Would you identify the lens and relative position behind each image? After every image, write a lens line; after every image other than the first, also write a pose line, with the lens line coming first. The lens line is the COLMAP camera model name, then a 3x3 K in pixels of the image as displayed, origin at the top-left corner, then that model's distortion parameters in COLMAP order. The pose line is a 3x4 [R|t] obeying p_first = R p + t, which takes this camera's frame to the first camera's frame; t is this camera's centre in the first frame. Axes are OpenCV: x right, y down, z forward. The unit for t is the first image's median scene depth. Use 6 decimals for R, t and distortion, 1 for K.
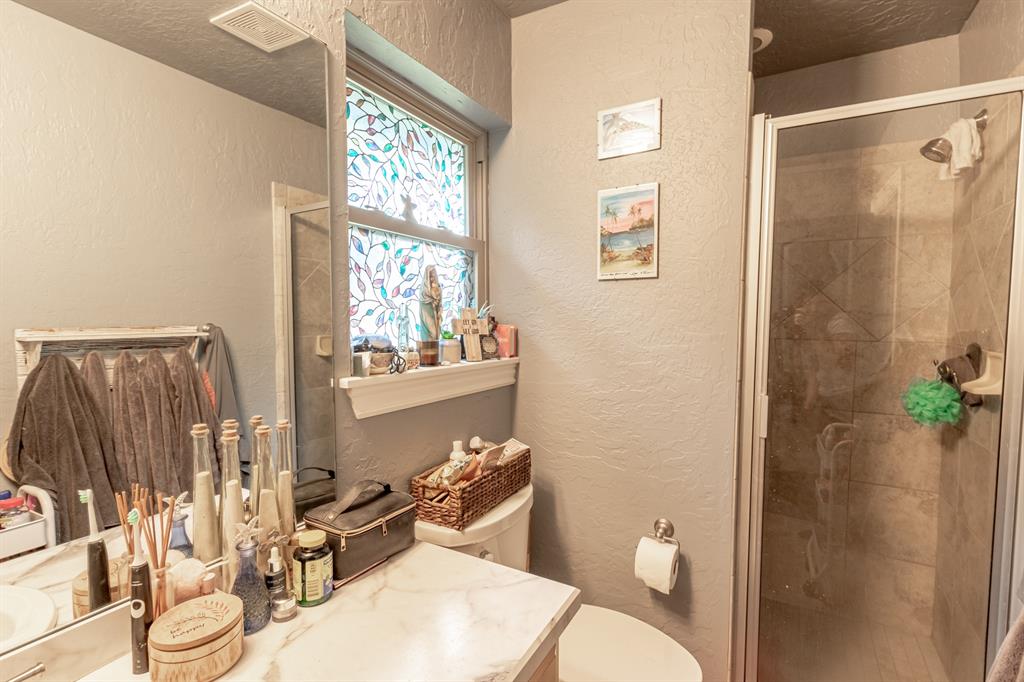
lens RADIAL K [[474.4, 0, 495.2], [0, 474.4, 345.5], [0, 0, 1]] dist [0.009779, -0.001376]
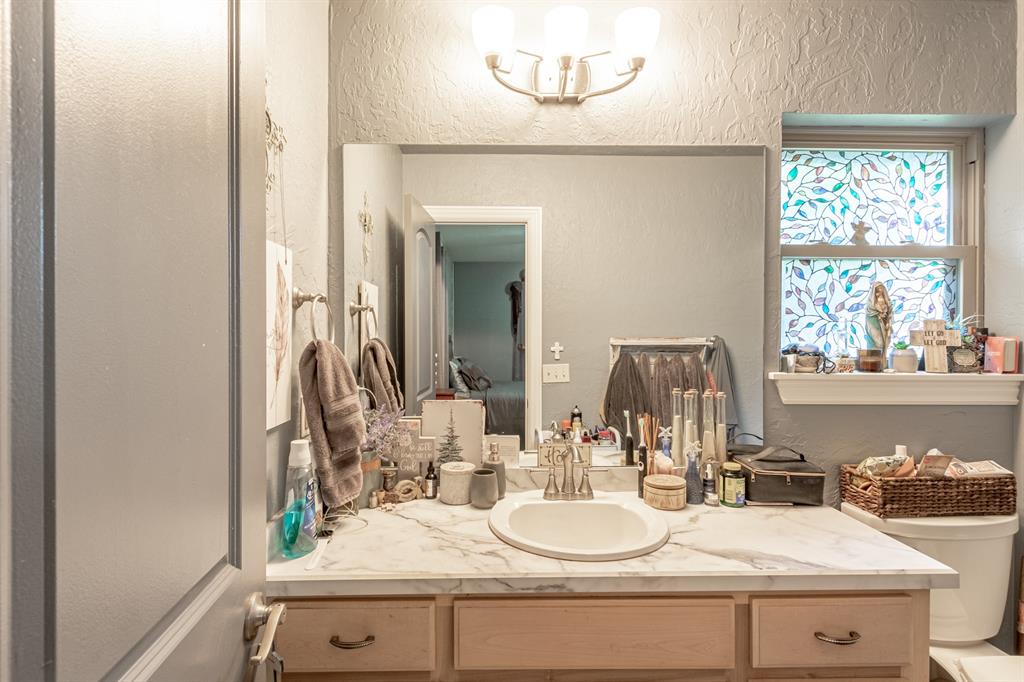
lens RADIAL K [[474.4, 0, 514.8], [0, 474.4, 340.6], [0, 0, 1]] dist [0.009779, -0.001376]
pose [[0.545790, 0.011714, -0.837840, 0.344047], [-0.047979, 0.998699, -0.017292, 0.028656], [0.836547, 0.049636, 0.545642, -0.315008]]
